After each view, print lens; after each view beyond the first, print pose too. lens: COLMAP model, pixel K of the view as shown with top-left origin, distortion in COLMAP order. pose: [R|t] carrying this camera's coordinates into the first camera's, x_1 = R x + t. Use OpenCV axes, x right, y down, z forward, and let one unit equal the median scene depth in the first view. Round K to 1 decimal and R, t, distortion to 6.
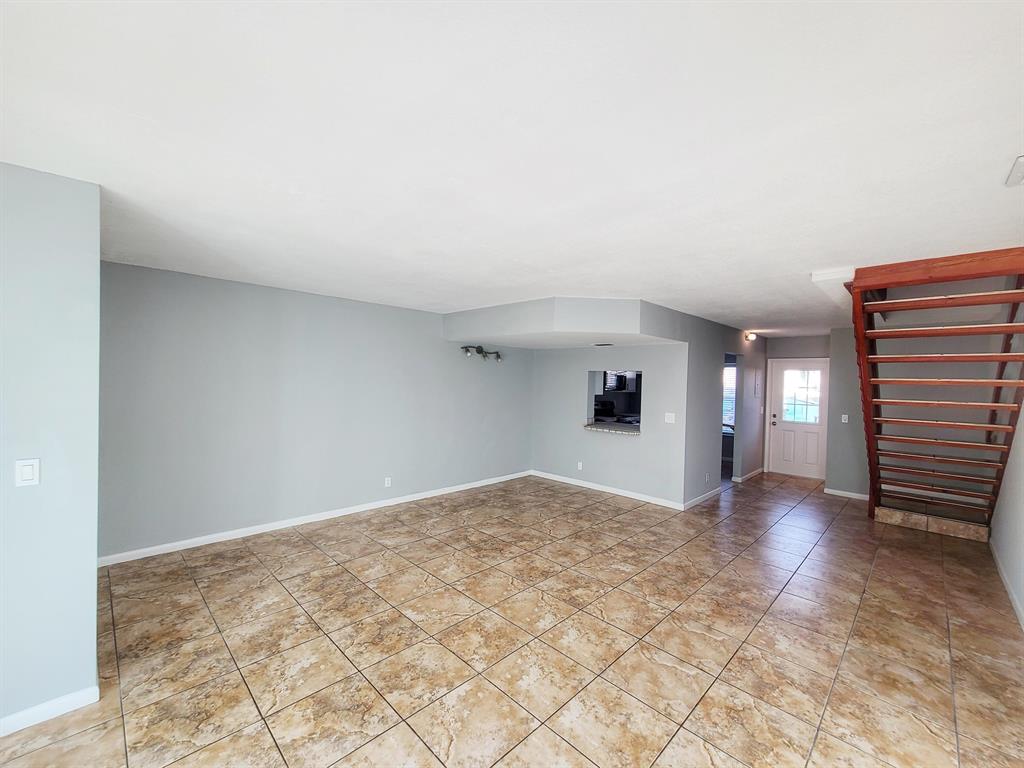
lens RADIAL K [[420.3, 0, 521.5], [0, 420.3, 385.7], [0, 0, 1]] dist [-0.003222, 0.002318]
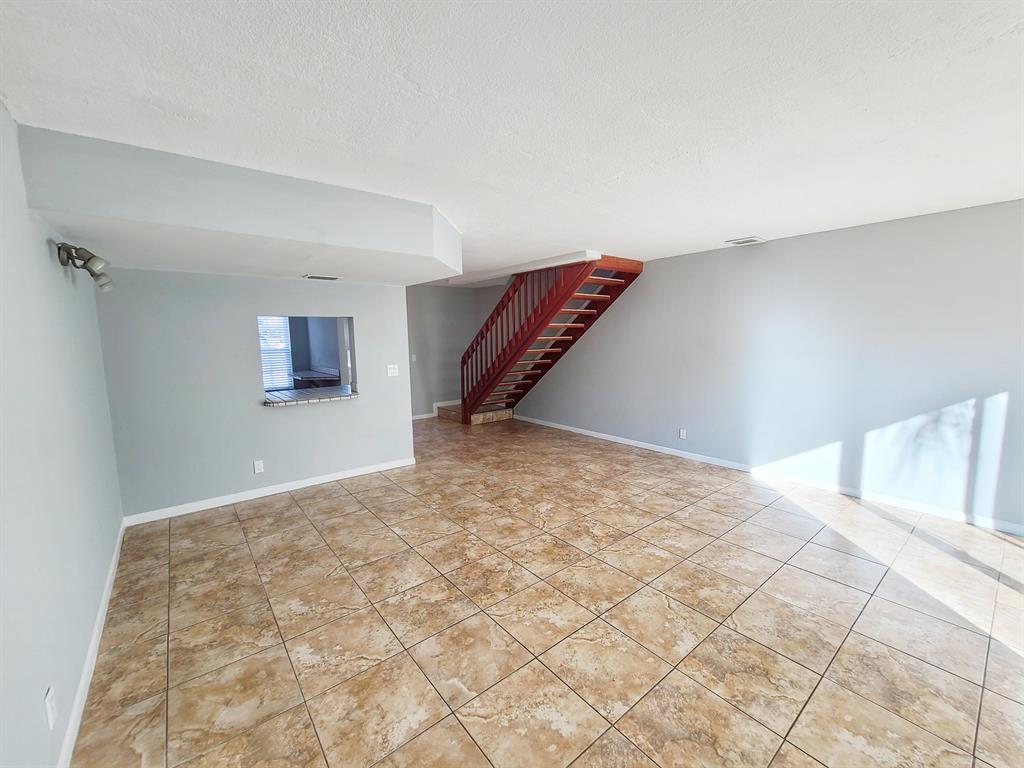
lens RADIAL K [[420.3, 0, 517.1], [0, 420.3, 382.3], [0, 0, 1]] dist [-0.003222, 0.002318]
pose [[0.115910, -0.137895, 0.983641, -0.759605], [0.031549, 0.990328, 0.135114, -0.018490], [-0.992759, 0.015372, 0.119139, 0.949274]]
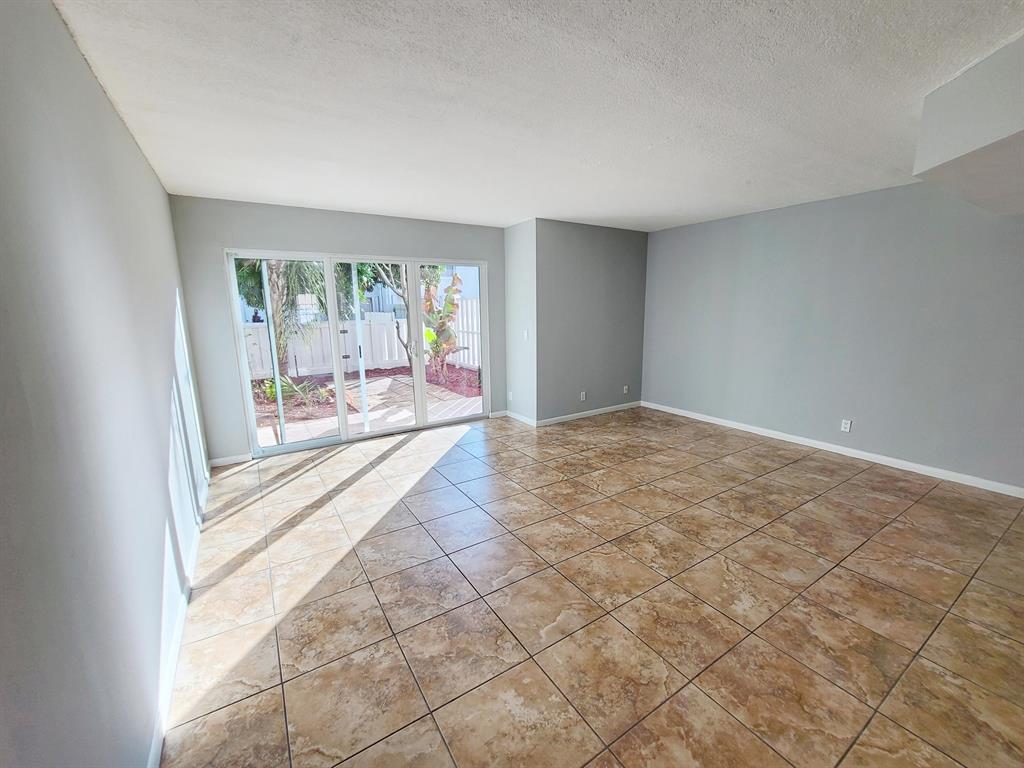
lens RADIAL K [[420.3, 0, 519.9], [0, 420.3, 383.9], [0, 0, 1]] dist [-0.003222, 0.002318]
pose [[-0.216446, 0.156554, -0.963661, 0.829029], [-0.008963, 0.986699, 0.162310, 0.038970], [0.976253, 0.043769, -0.212164, 0.812301]]
